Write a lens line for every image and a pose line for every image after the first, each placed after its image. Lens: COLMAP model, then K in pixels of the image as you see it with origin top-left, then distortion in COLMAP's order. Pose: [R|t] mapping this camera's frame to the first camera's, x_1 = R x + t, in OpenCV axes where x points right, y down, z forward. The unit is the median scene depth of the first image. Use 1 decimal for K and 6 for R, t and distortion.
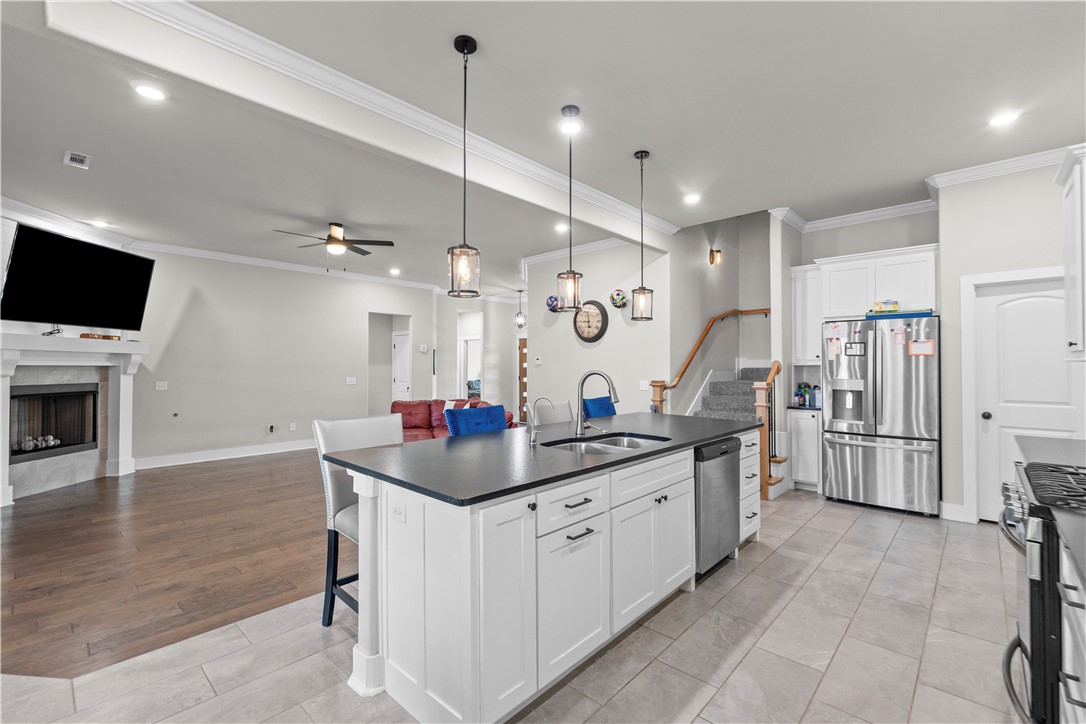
lens RADIAL K [[466.4, 0, 569.7], [0, 466.4, 366.8], [0, 0, 1]] dist [-0.000180, -0.000055]
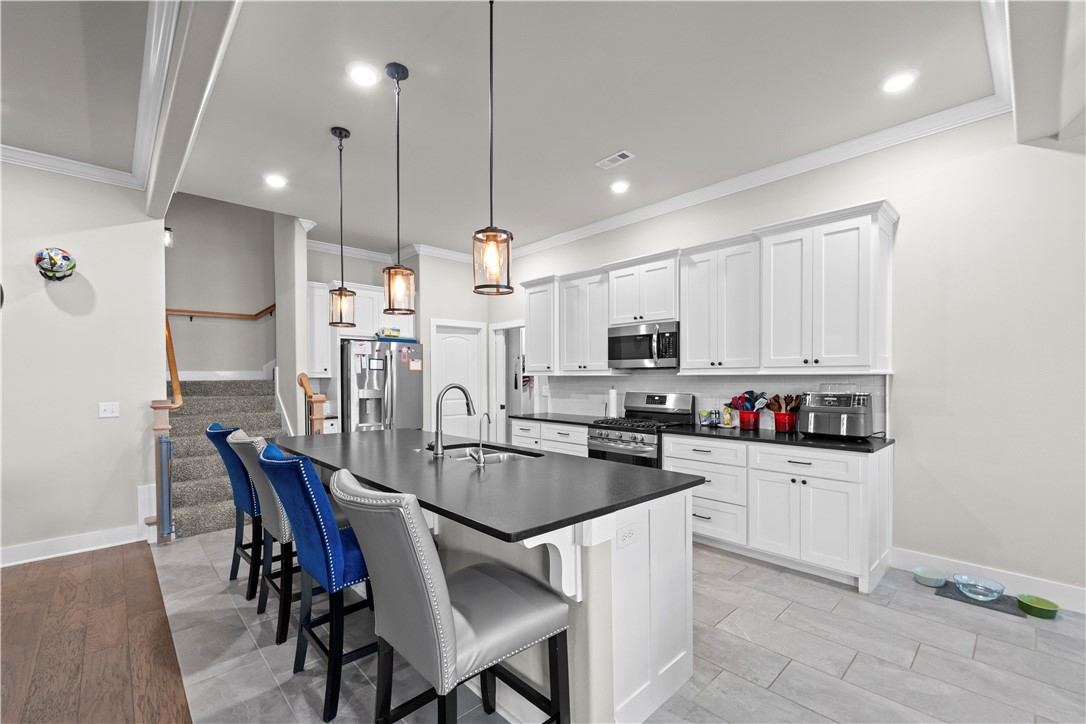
lens RADIAL K [[460.1, 0, 537.9], [0, 460.1, 376.4], [0, 0, 1]] dist [-0.000060, -0.000083]
pose [[0.108315, 0.001204, 0.994116, -0.605929], [0.004637, 0.999988, -0.001717, -0.002183], [-0.994106, 0.004796, 0.108308, 0.504092]]
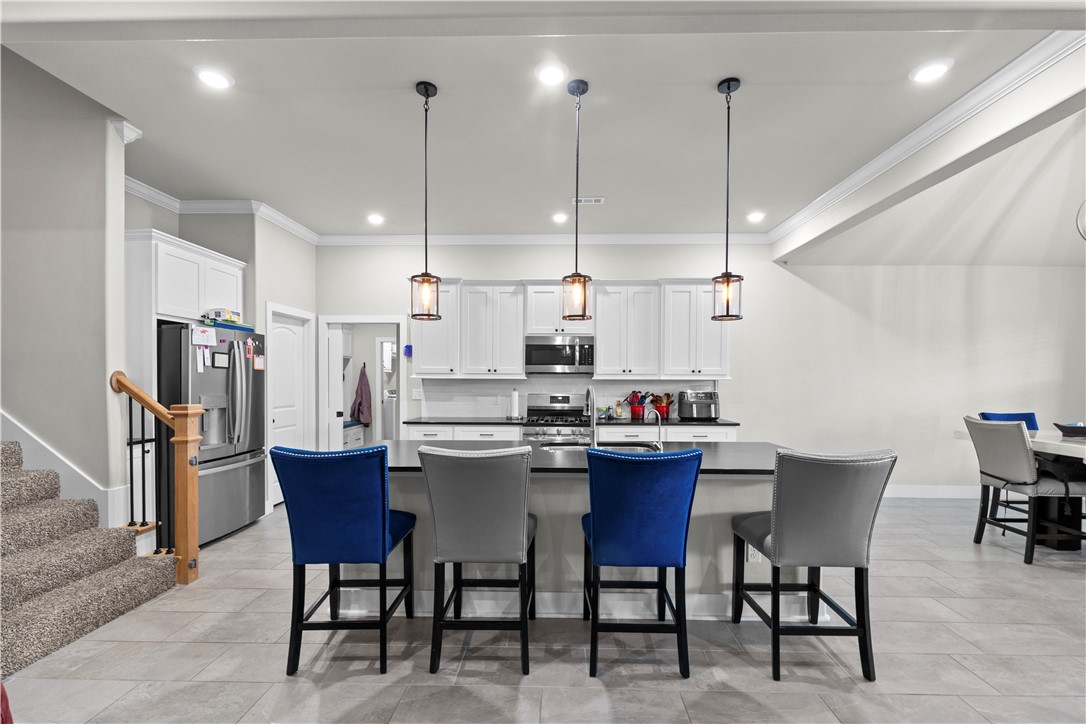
lens RADIAL K [[473.1, 0, 536.5], [0, 473.1, 380.8], [0, 0, 1]] dist [0.002357, 0.000201]
pose [[-0.626266, -0.005095, 0.779593, -0.492053], [-0.003145, 0.999987, 0.004010, -0.005730], [-0.779603, 0.000059, -0.626274, 1.230140]]
